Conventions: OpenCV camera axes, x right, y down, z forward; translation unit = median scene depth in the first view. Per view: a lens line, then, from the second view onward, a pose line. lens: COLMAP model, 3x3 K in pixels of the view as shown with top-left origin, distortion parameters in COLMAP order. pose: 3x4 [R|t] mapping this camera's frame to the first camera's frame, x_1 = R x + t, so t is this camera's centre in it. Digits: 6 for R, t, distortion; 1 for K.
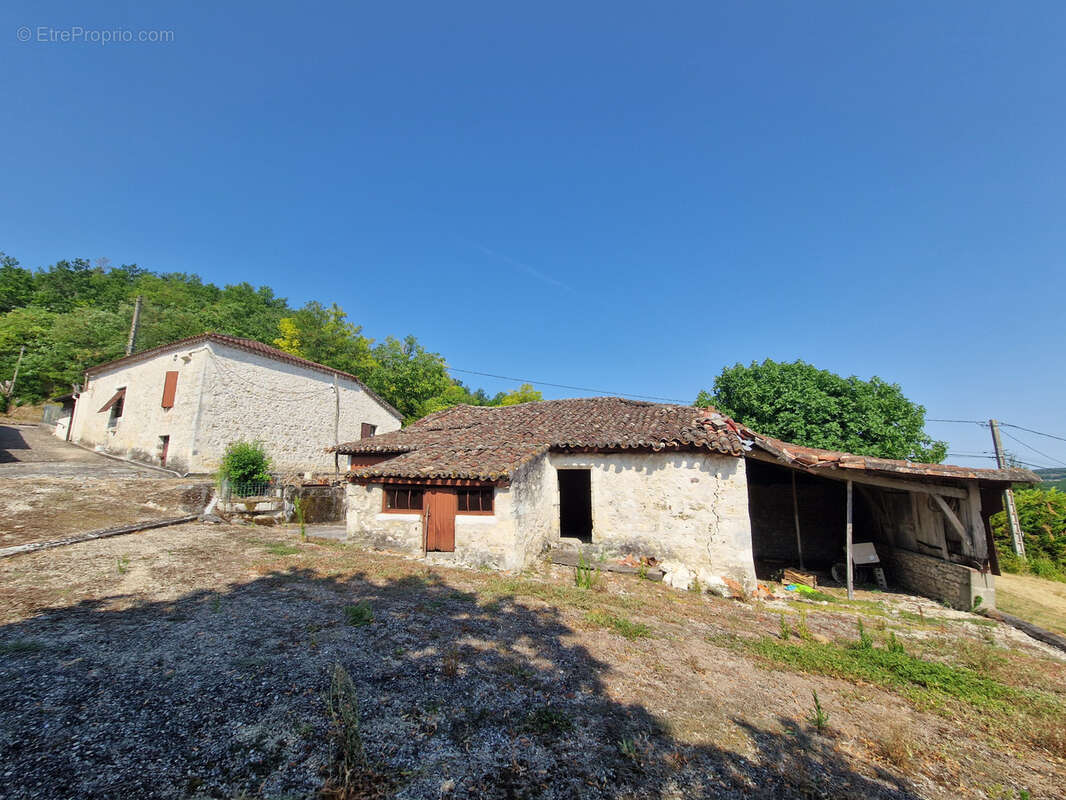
lens RADIAL K [[434.4, 0, 529.6], [0, 434.4, 401.6], [0, 0, 1]] dist [-0.001360, -0.001585]
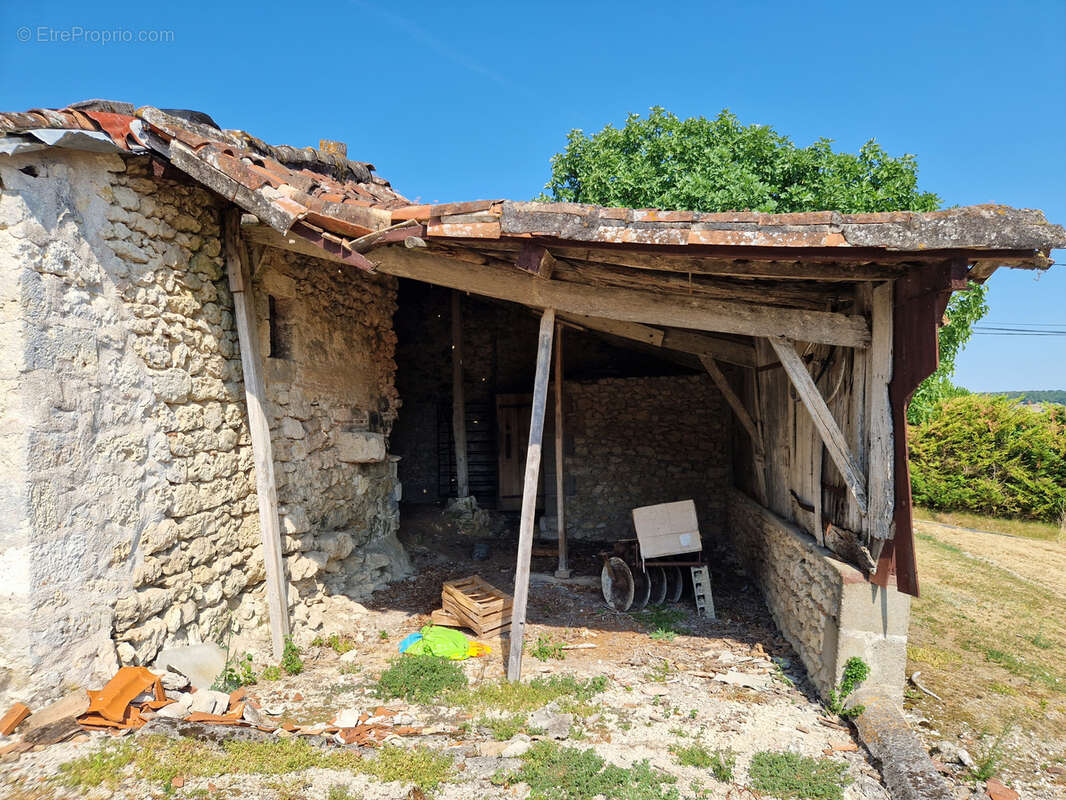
lens RADIAL K [[719.7, 0, 541.5], [0, 719.7, 404.0], [0, 0, 1]] dist [0.049793, -0.028549]
pose [[0.991277, -0.026450, 0.129113, 0.415301], [0.005840, 0.987507, 0.157464, 0.104929], [-0.131665, -0.155337, 0.979048, 0.305390]]
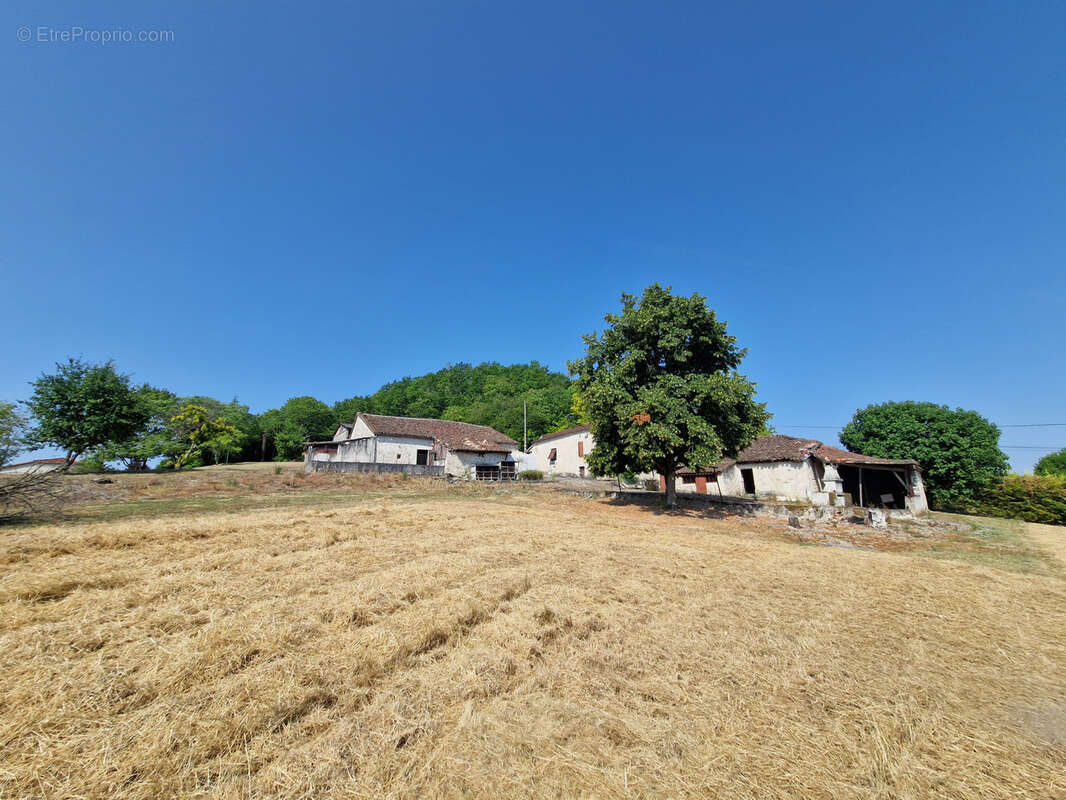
lens RADIAL K [[434.4, 0, 530.3], [0, 434.4, 402.1], [0, 0, 1]] dist [-0.001360, -0.001585]
pose [[0.873342, -0.126035, -0.470520, 0.169490], [0.101802, 0.991842, -0.076721, -0.138395], [0.476351, 0.019104, 0.879048, -1.454441]]
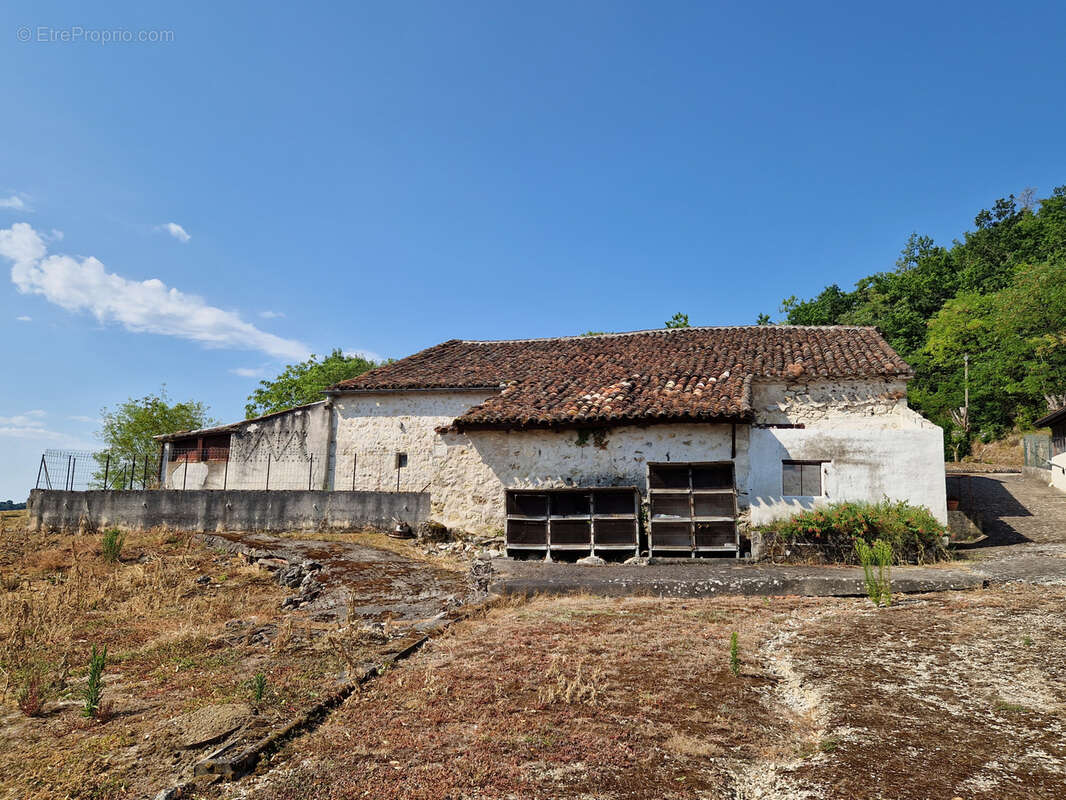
lens RADIAL K [[811.9, 0, 540.2], [0, 811.9, 408.4], [0, 0, 1]] dist [0.066639, -0.052784]
pose [[0.212318, -0.147249, -0.966043, -0.266627], [0.151662, 0.981569, -0.116283, 0.003624], [0.965360, -0.121823, 0.230737, 0.180386]]
